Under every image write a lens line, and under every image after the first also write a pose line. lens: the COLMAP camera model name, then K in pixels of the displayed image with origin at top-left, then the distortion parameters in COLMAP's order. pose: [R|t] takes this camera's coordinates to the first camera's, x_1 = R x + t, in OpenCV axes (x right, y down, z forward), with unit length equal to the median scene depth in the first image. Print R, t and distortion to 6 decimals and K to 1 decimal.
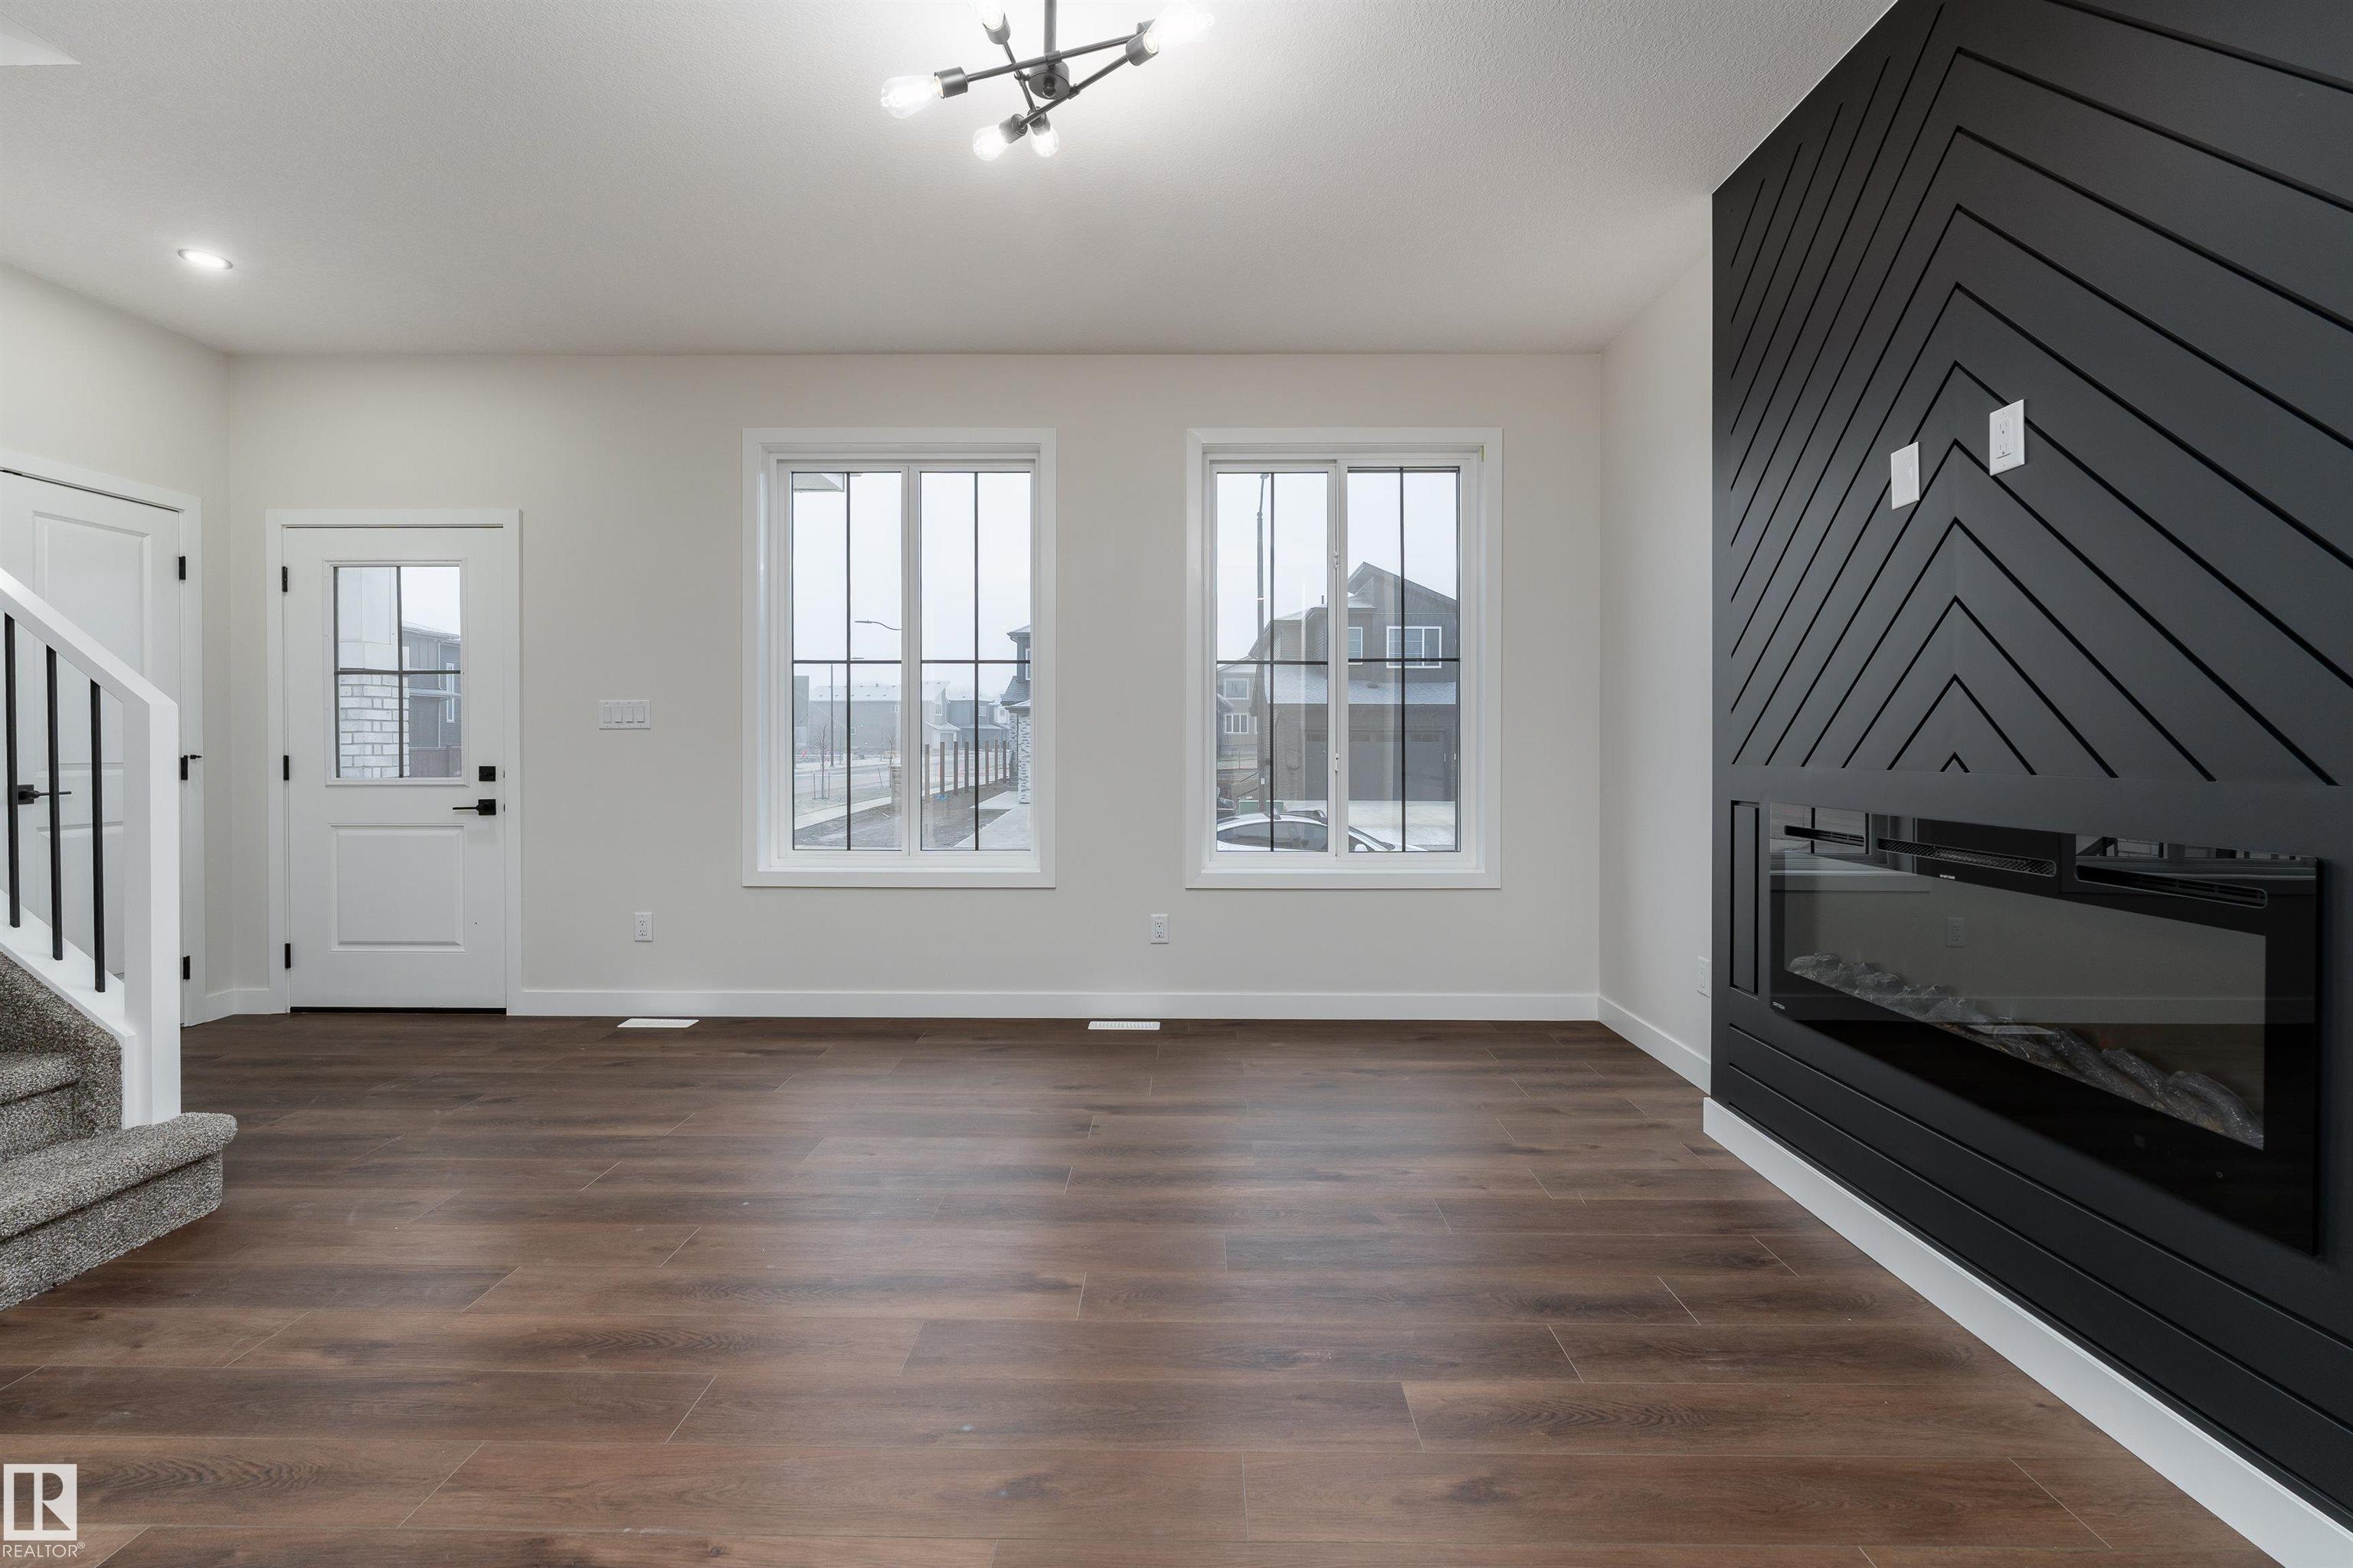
lens RADIAL K [[1004.1, 0, 1182.4], [0, 1004.1, 750.4], [0, 0, 1]] dist [-0.001488, -0.000074]
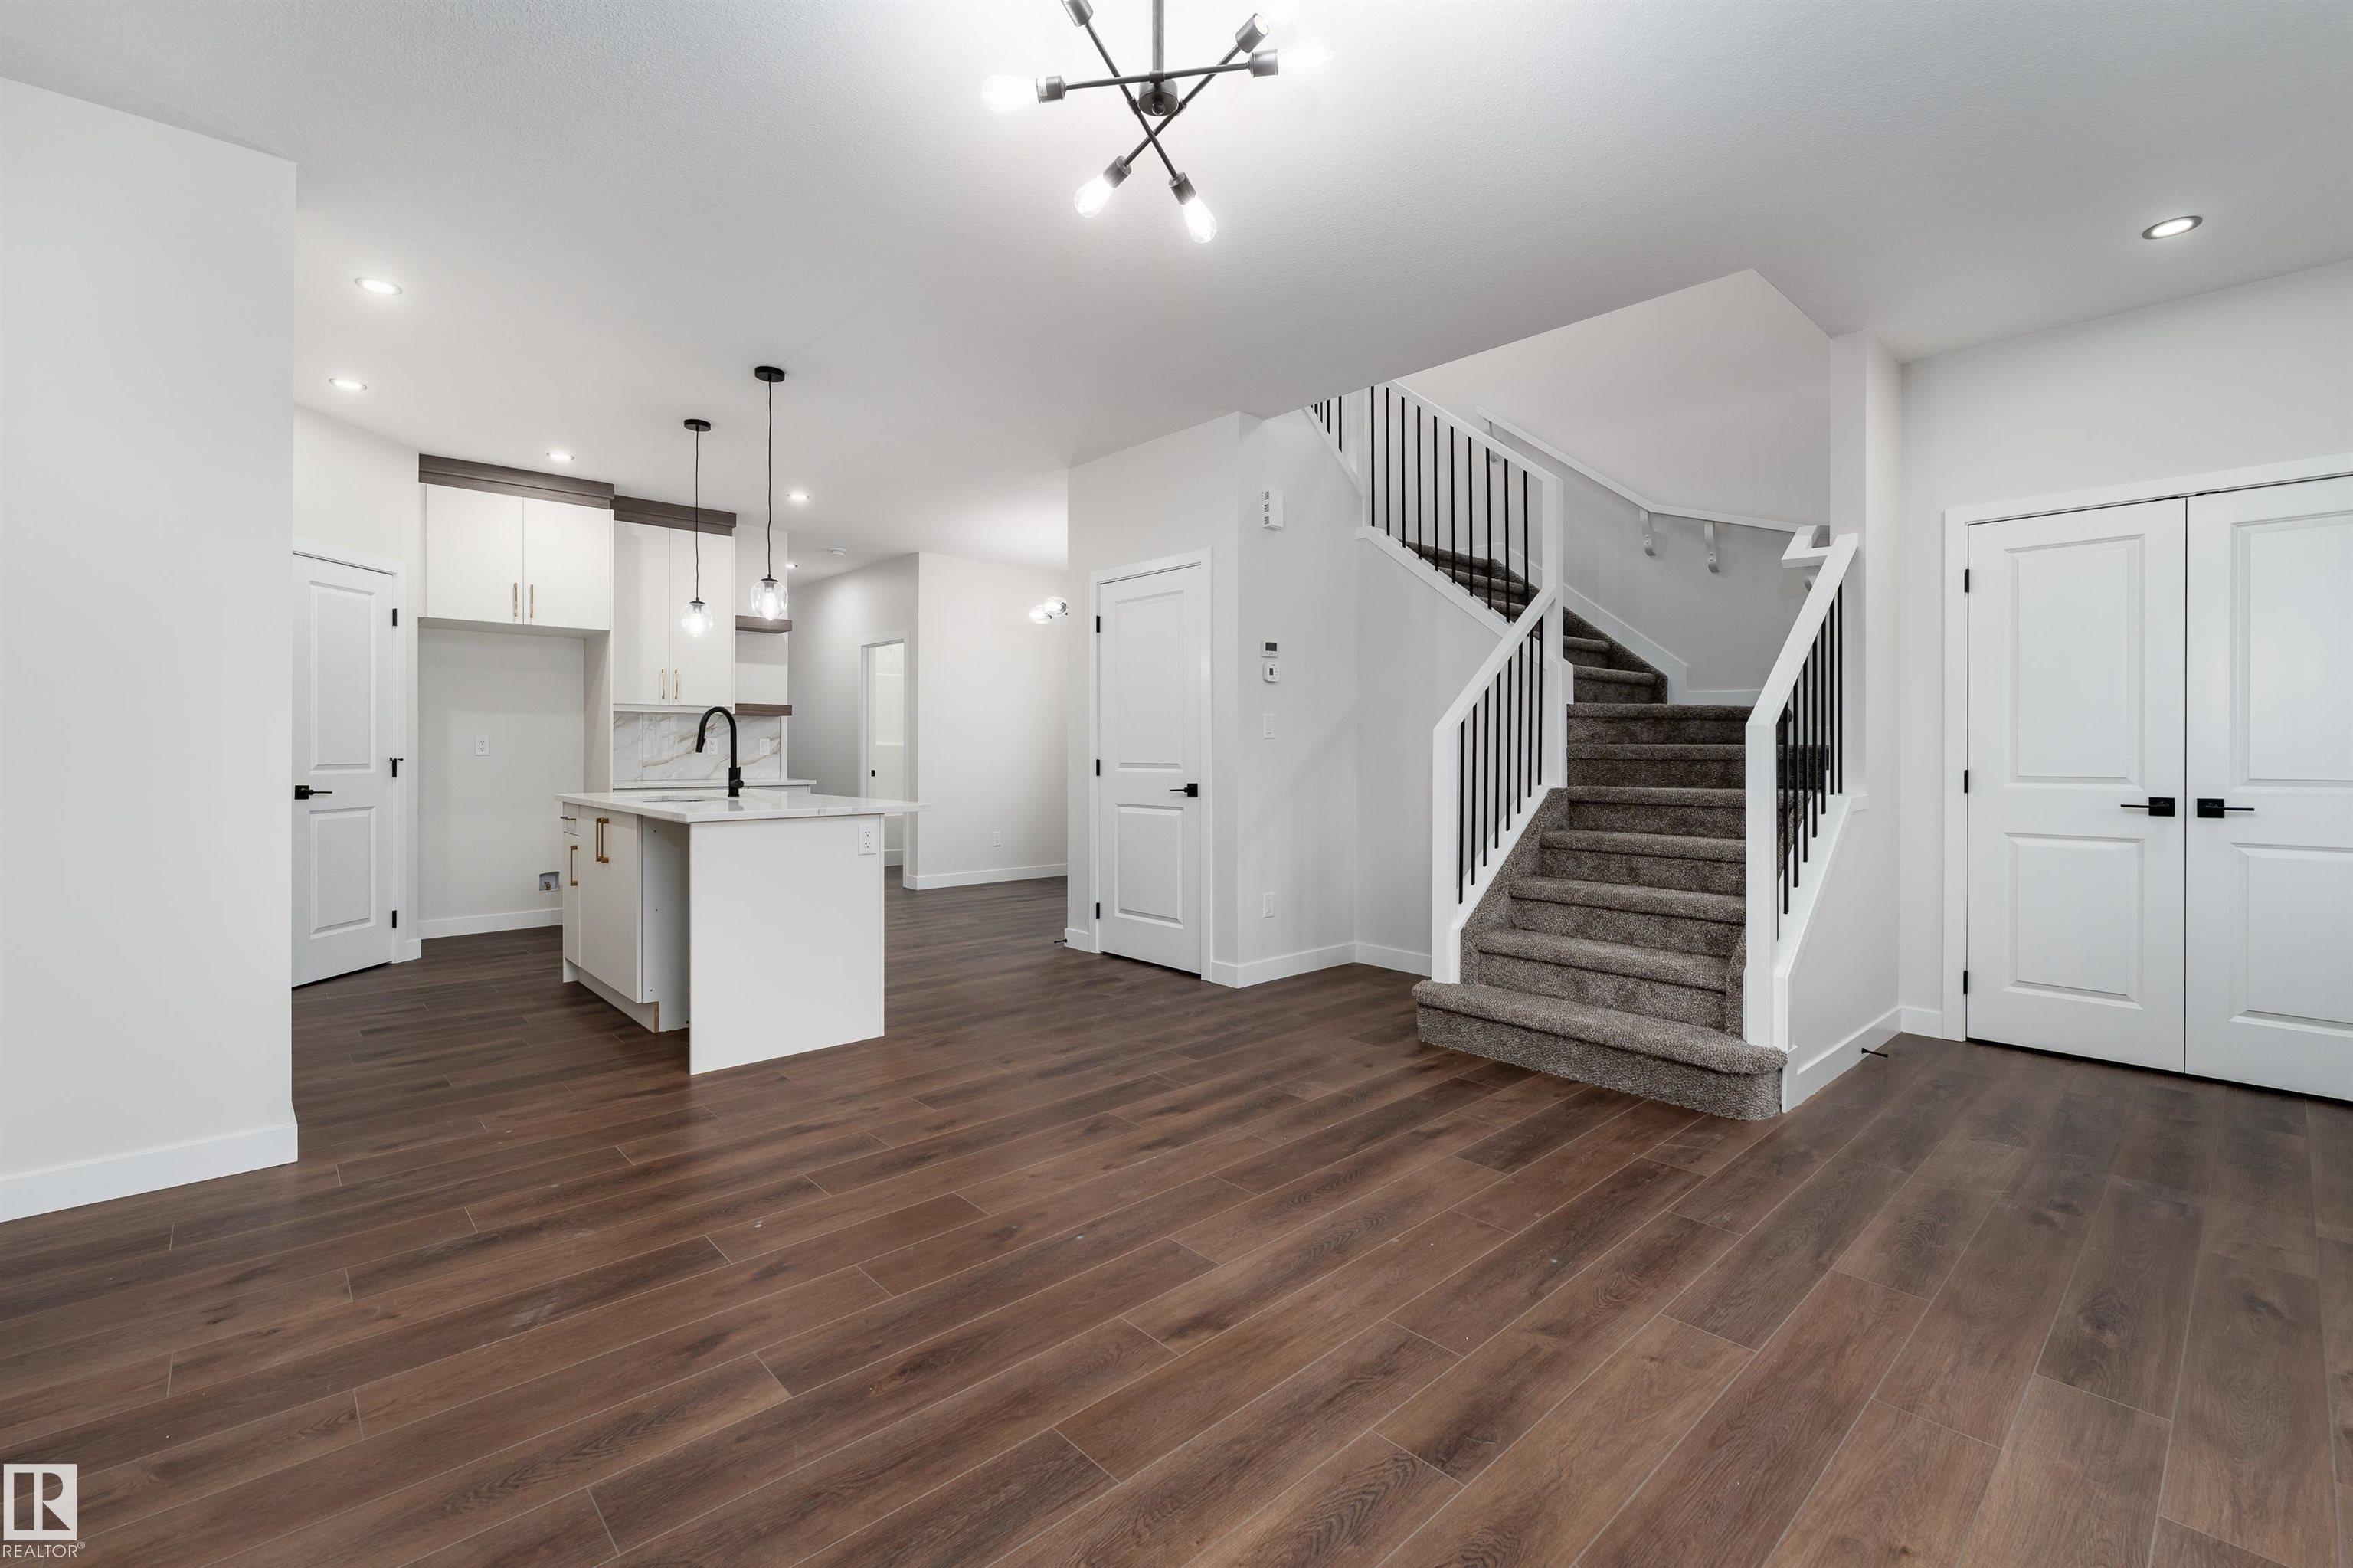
lens RADIAL K [[1017.7, 0, 1154.9], [0, 1017.7, 753.0], [0, 0, 1]] dist [-0.002035, -0.000069]
pose [[-0.733253, -0.002982, -0.679950, 0.465901], [-0.009669, 0.999935, 0.006042, -0.009340], [0.679887, 0.011005, -0.733234, 1.439366]]
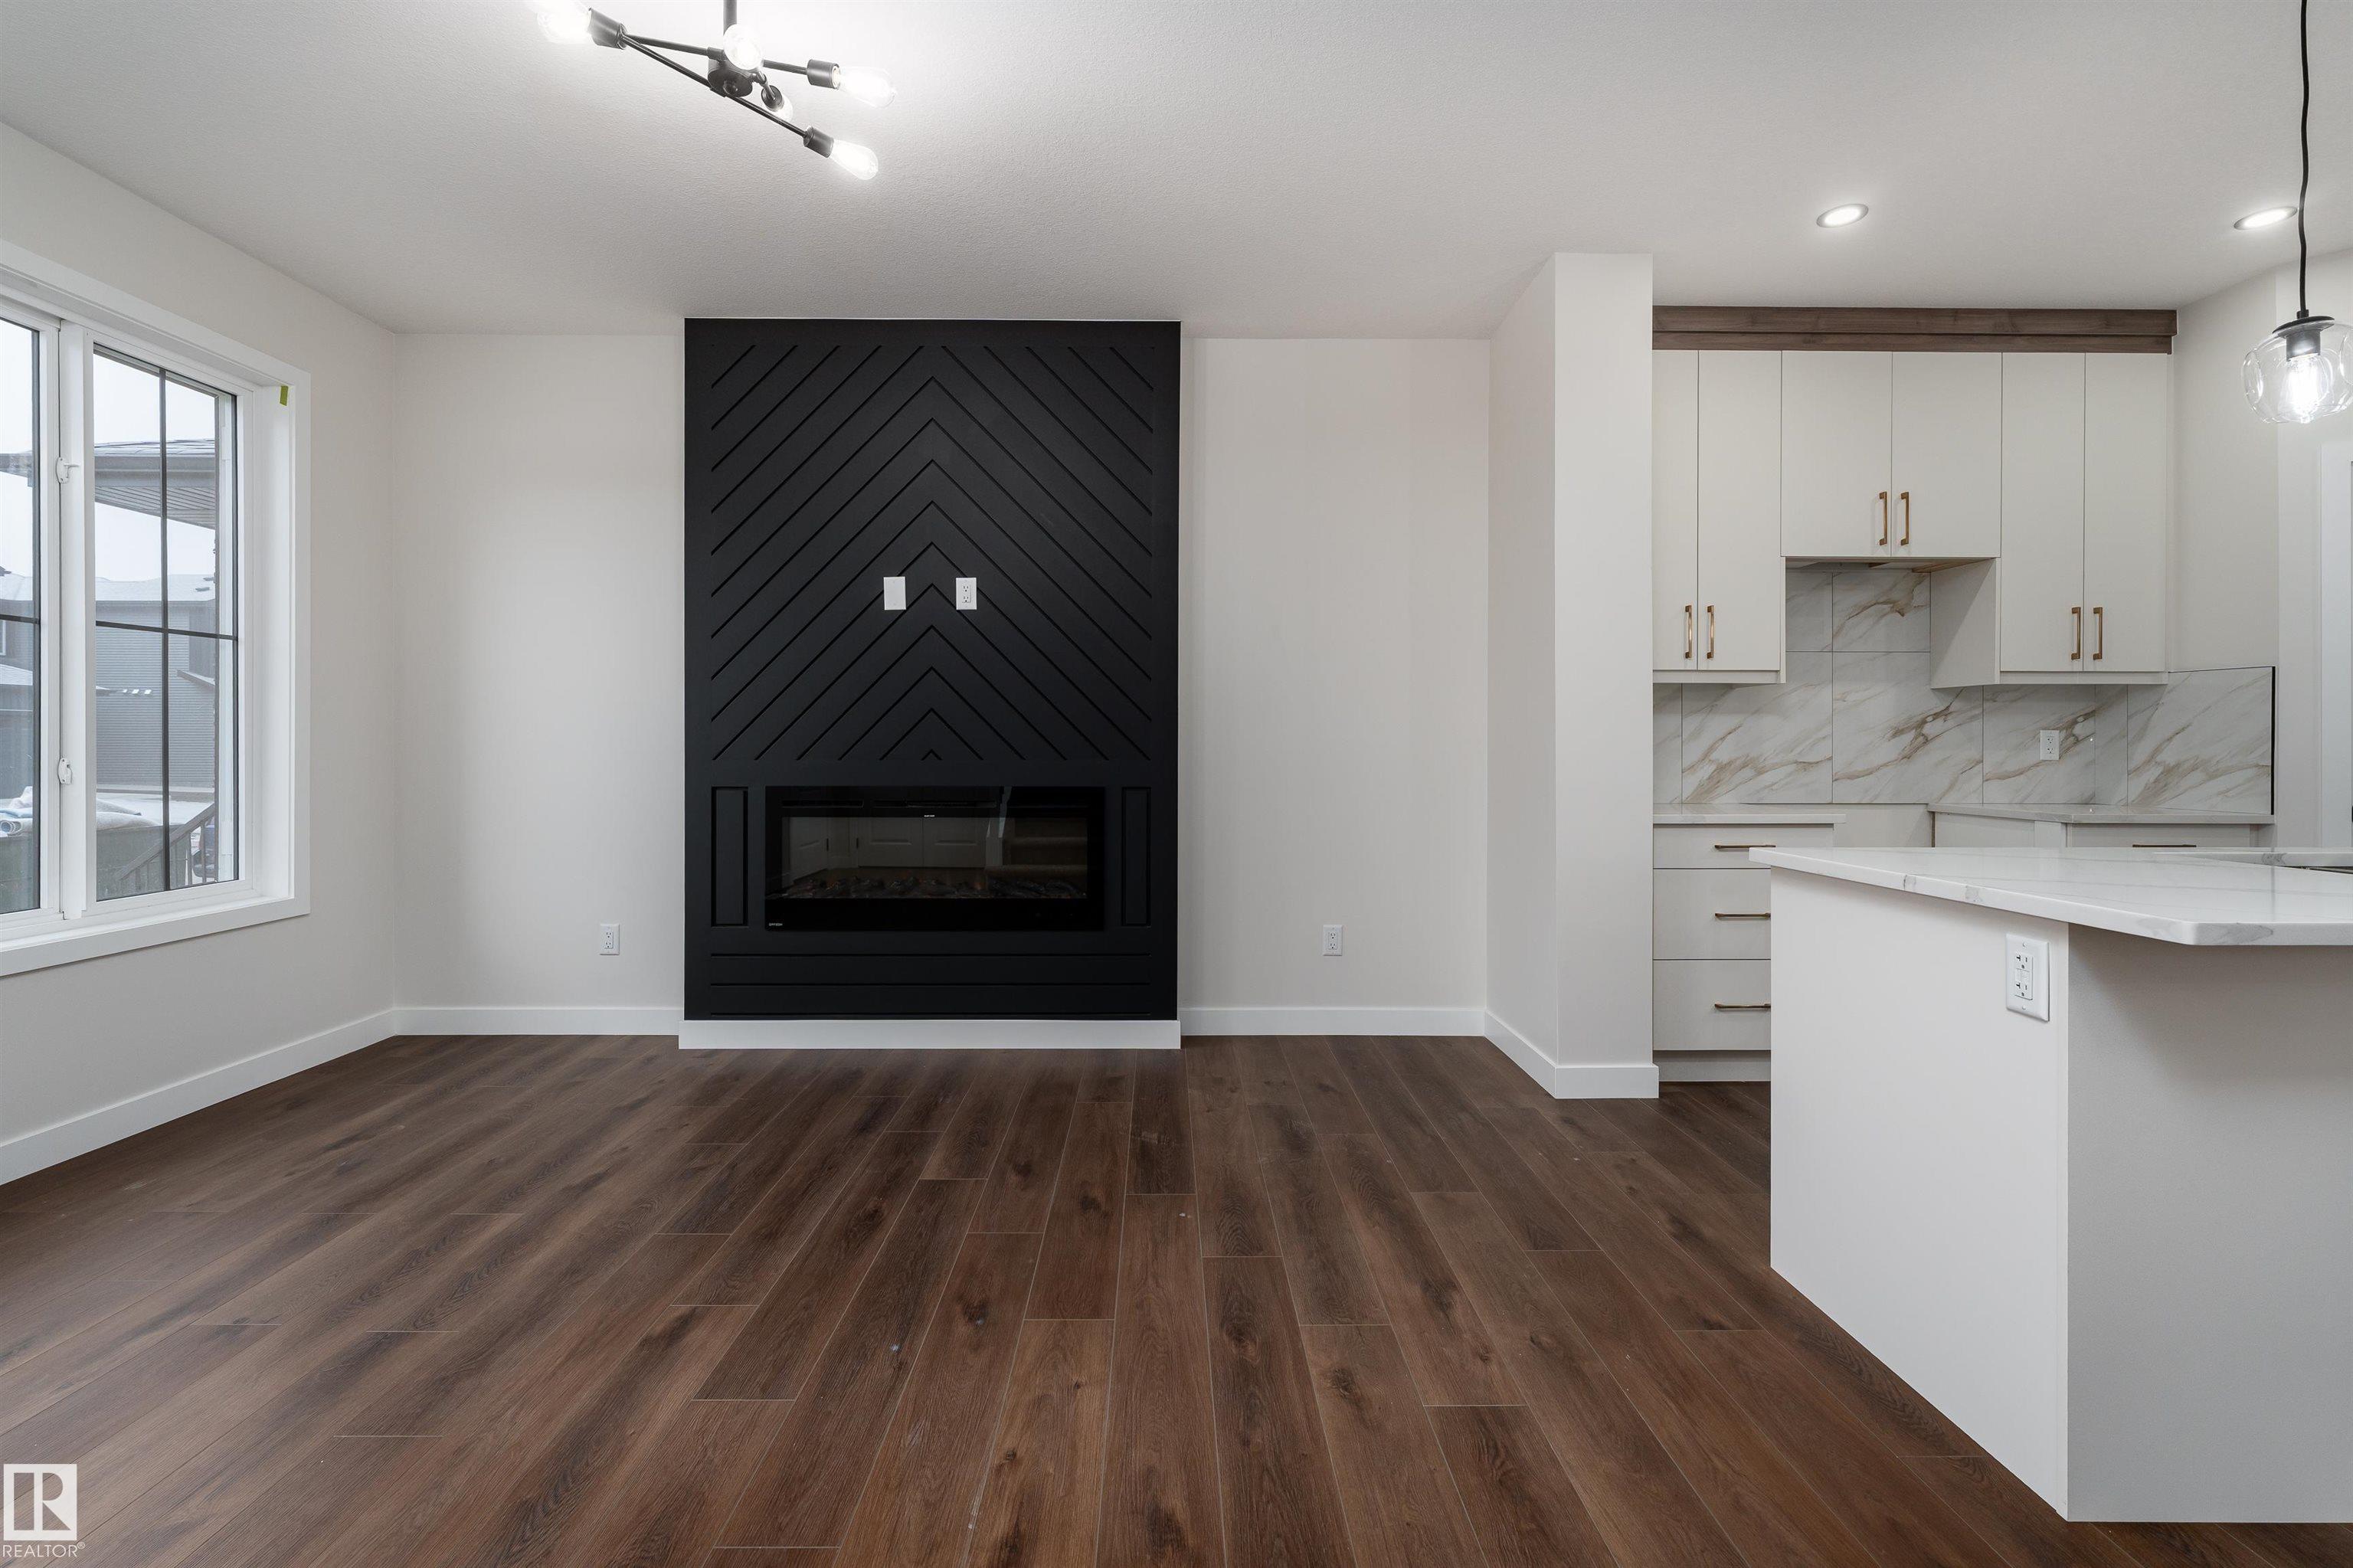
lens RADIAL K [[1007.4, 0, 1166.5], [0, 1007.4, 748.1], [0, 0, 1]] dist [-0.002463, -0.000465]
pose [[-0.017482, -0.003920, 0.999840, -0.924597], [0.005364, 0.999978, 0.004014, -0.005004], [-0.999833, 0.005434, -0.017460, 0.483043]]
